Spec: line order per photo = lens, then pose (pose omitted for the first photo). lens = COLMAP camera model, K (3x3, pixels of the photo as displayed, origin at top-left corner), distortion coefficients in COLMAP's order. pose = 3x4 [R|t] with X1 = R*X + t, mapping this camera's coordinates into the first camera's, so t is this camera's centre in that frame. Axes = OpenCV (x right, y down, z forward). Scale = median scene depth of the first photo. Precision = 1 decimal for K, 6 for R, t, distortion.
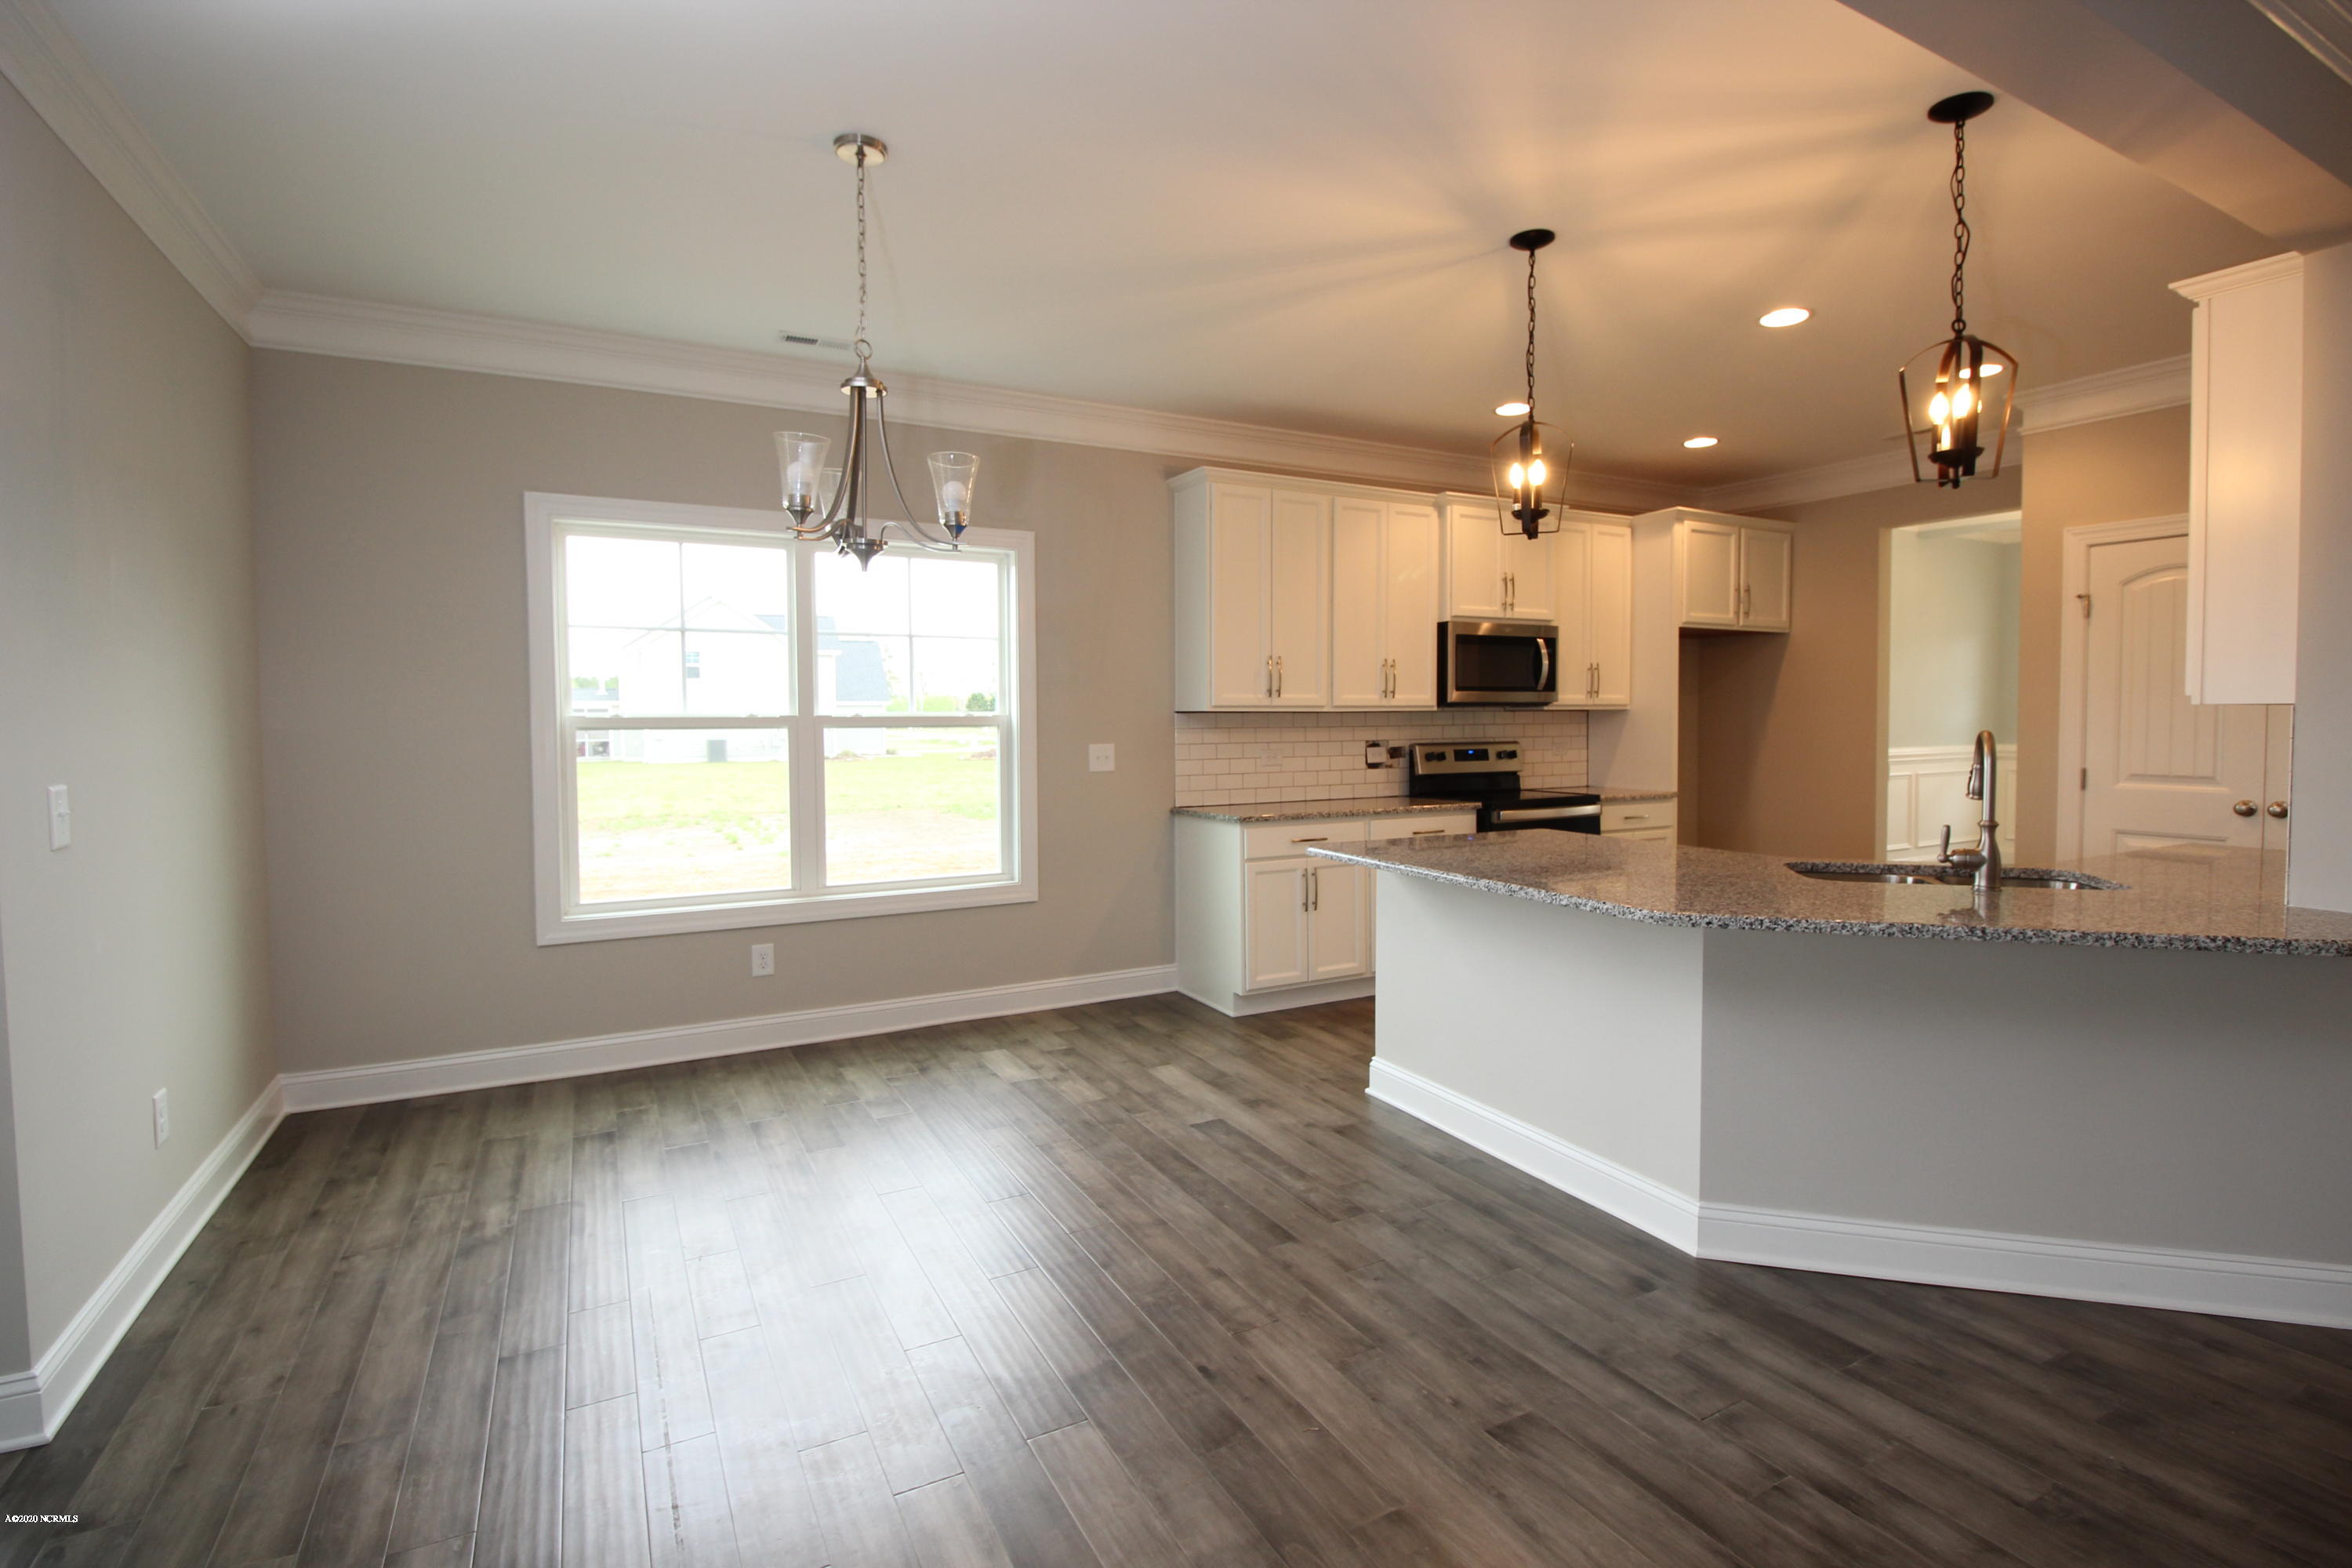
lens RADIAL K [[1104.7, 0, 1189.5], [0, 1104.7, 760.4], [0, 0, 1]] dist [-0.002867, -0.010314]
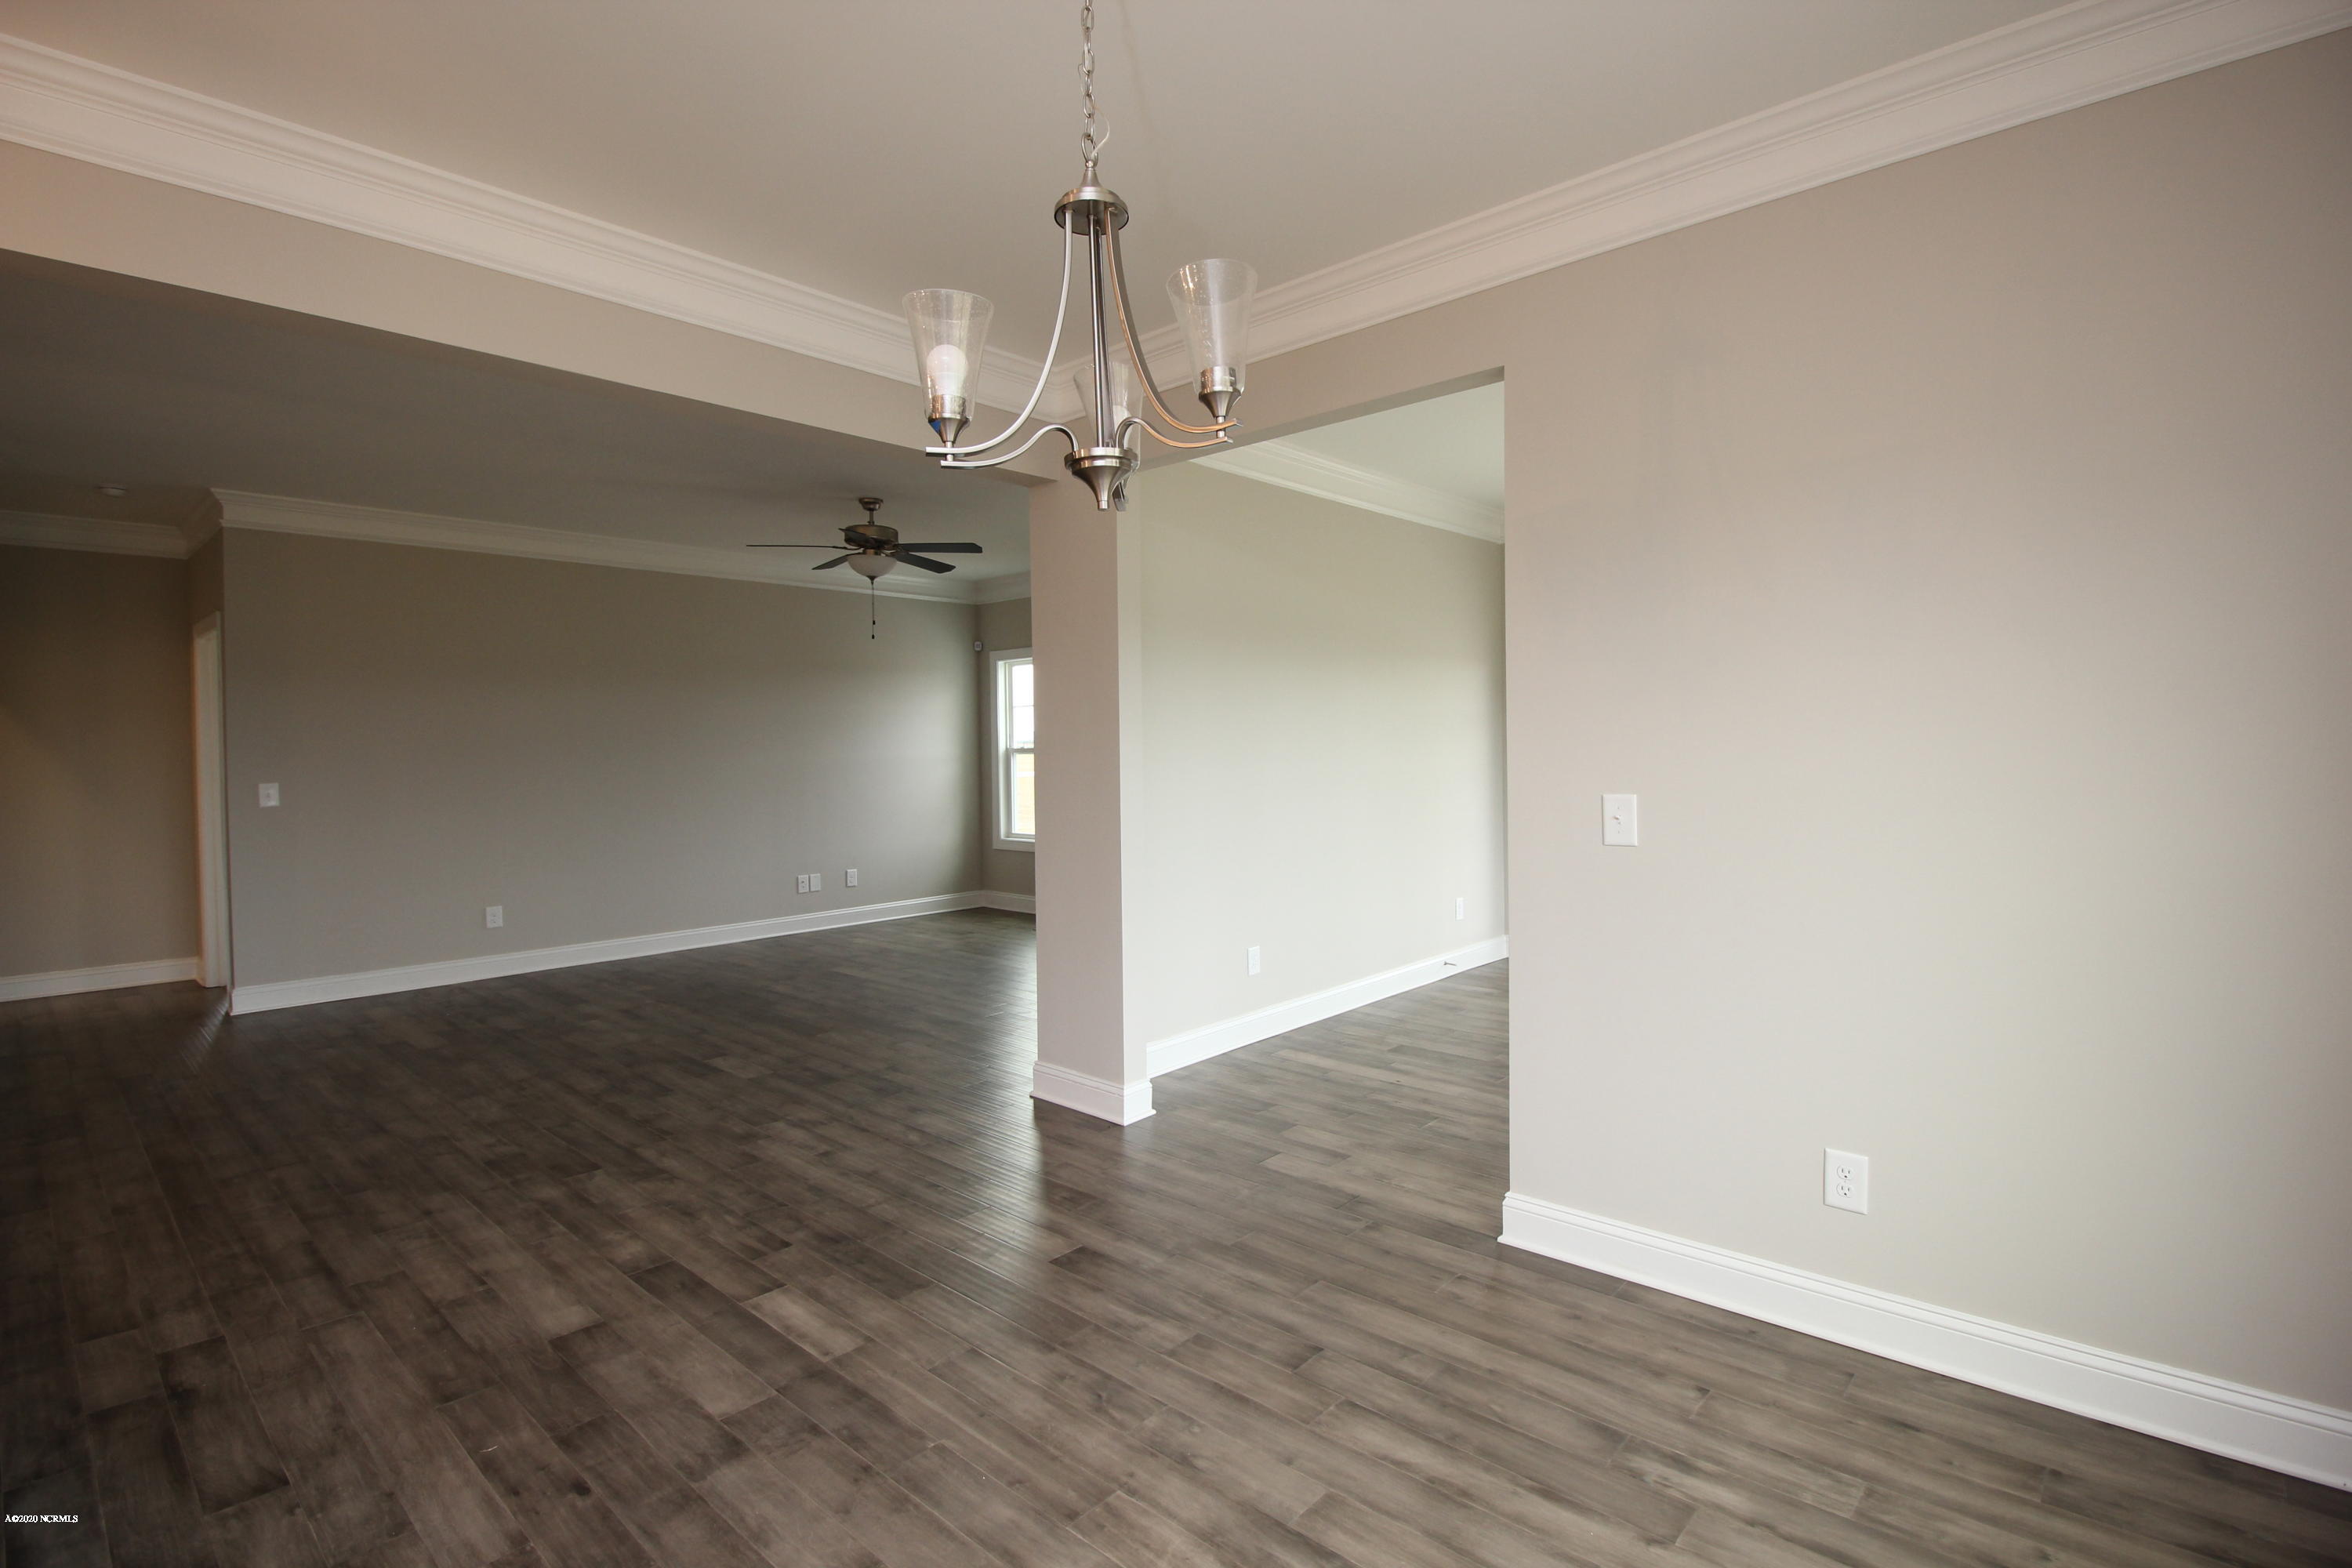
lens RADIAL K [[1105.7, 0, 1173.3], [0, 1105.7, 751.1], [0, 0, 1]] dist [0.000042, -0.008329]
pose [[-0.946412, 0.020004, -0.322341, -0.066735], [0.007452, 0.999167, 0.040129, -0.030563], [0.322875, 0.035576, -0.945773, 0.804493]]
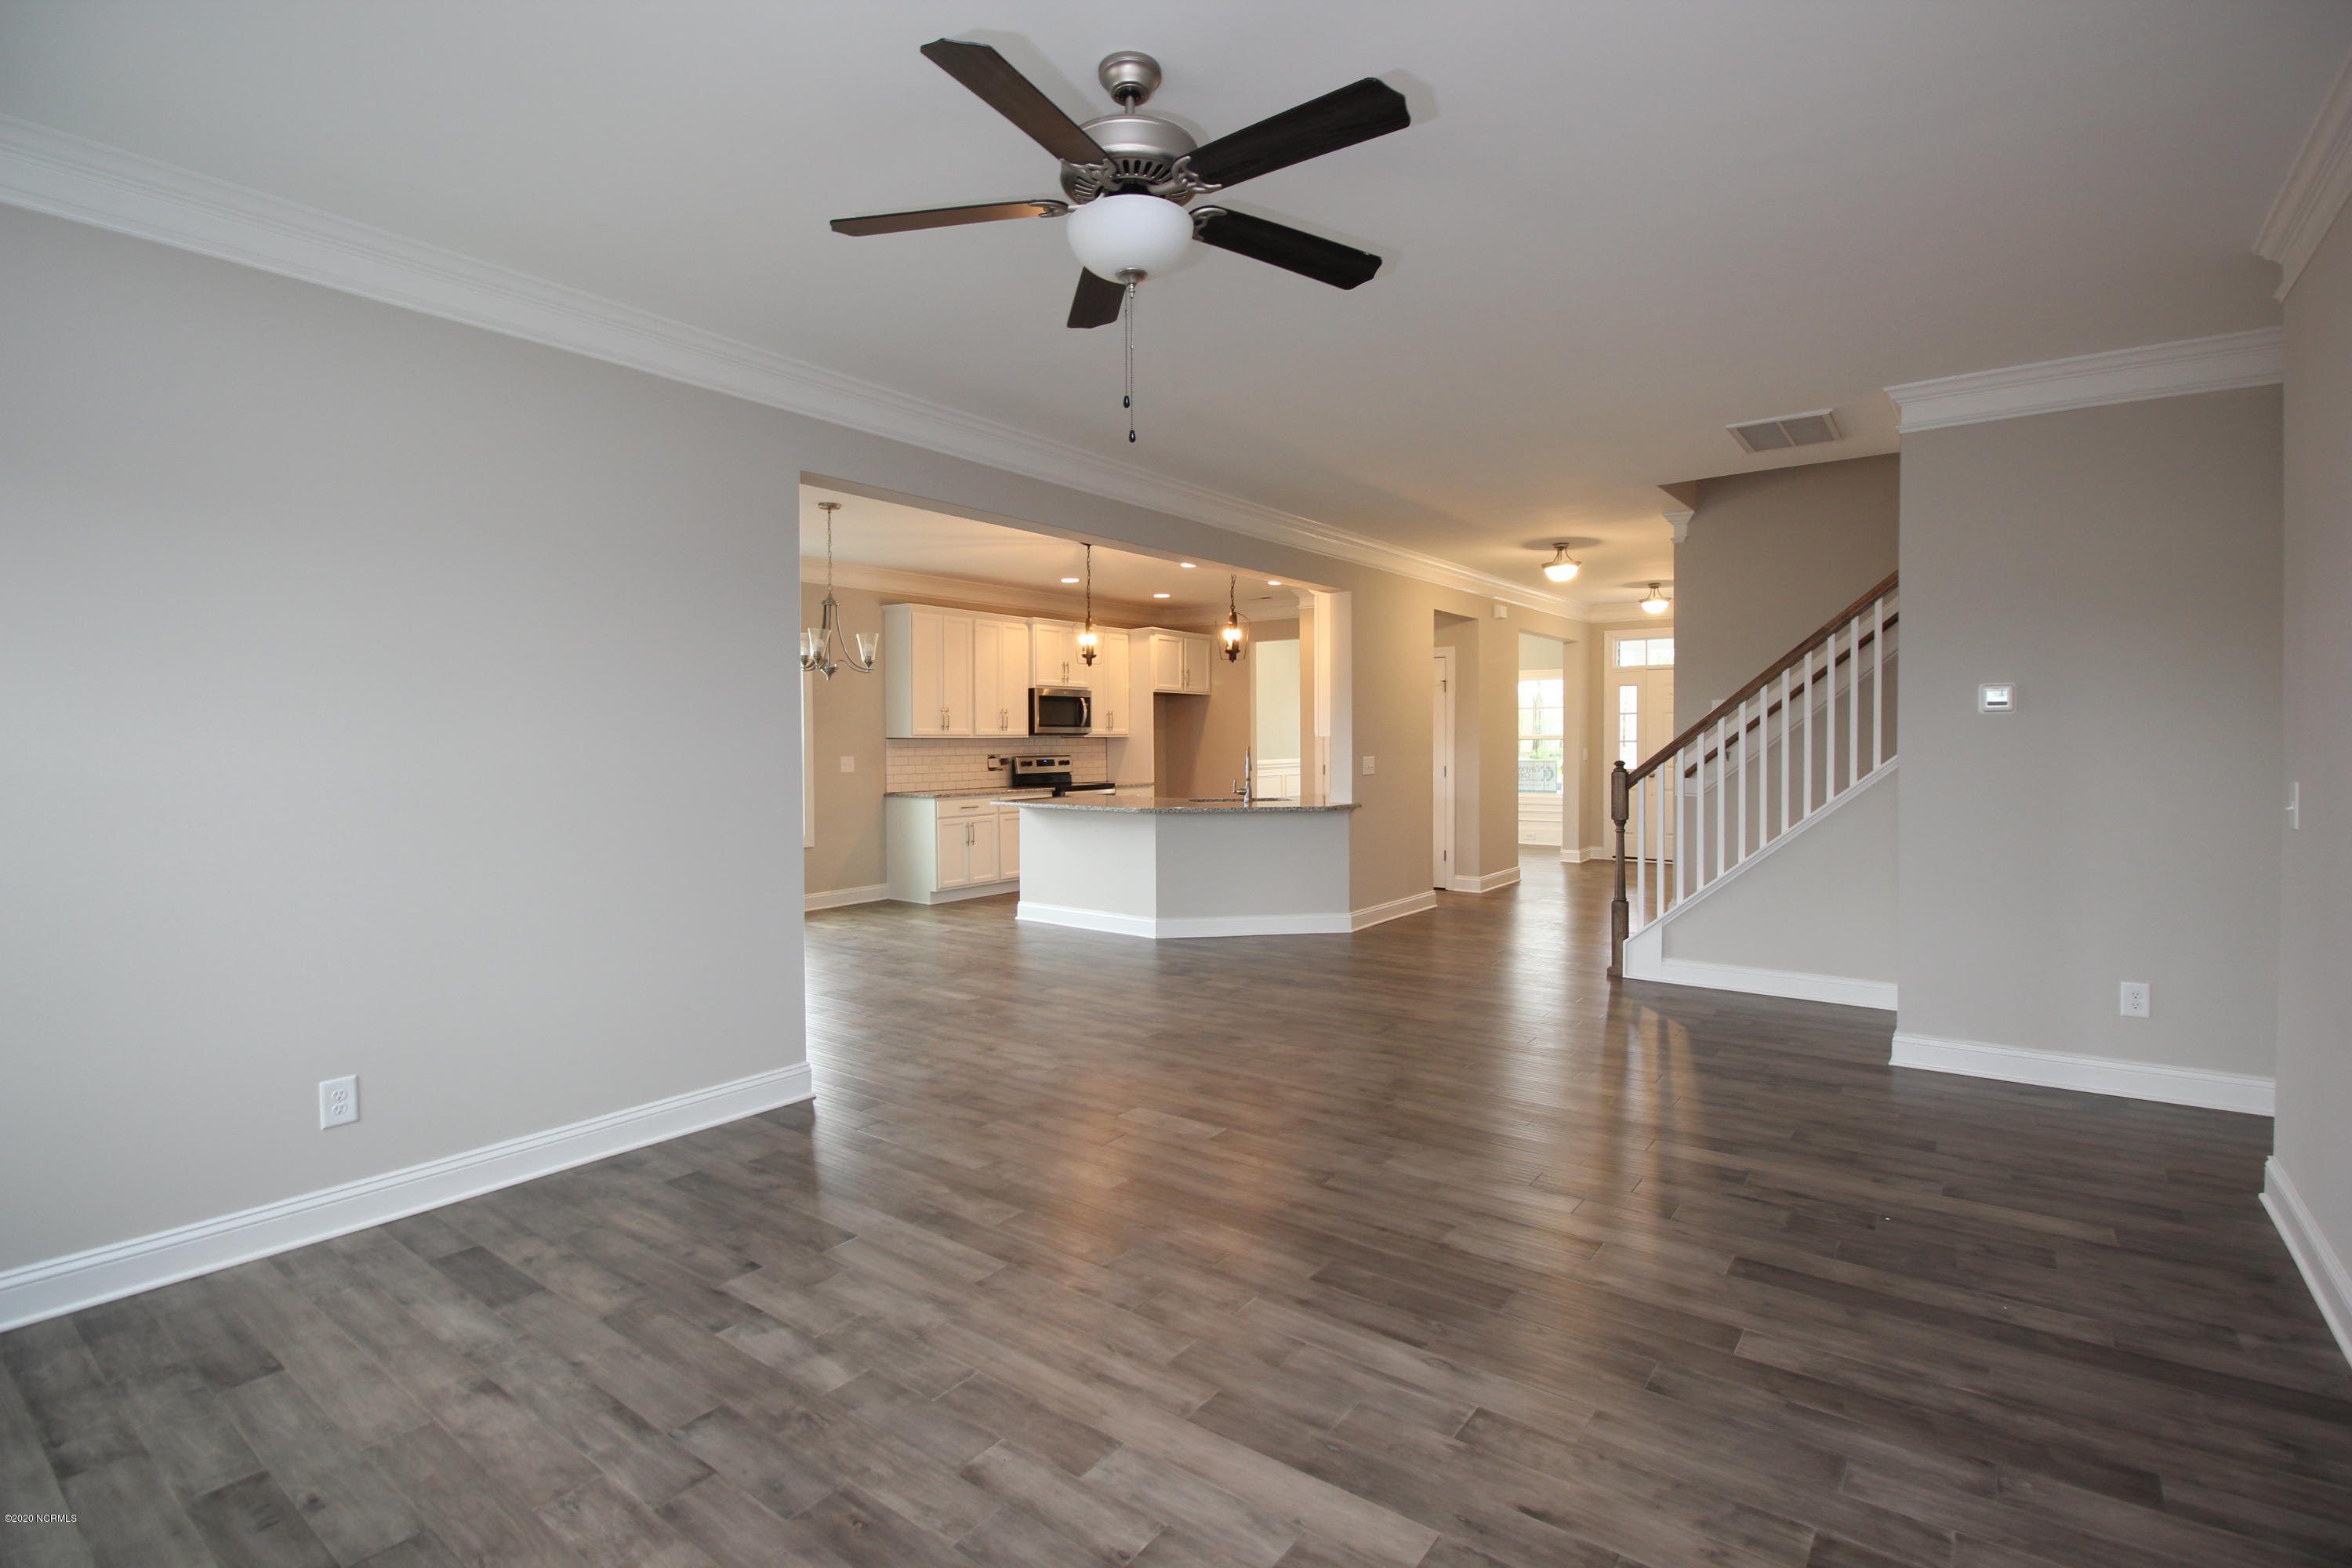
lens RADIAL K [[1092.2, 0, 1191.9], [0, 1092.2, 759.1], [0, 0, 1]] dist [-0.002948, -0.000570]
pose [[0.905425, -0.005927, 0.424464, -0.298194], [0.015027, 0.999723, -0.018095, 0.026641], [-0.424240, 0.022762, 0.905264, -0.738946]]
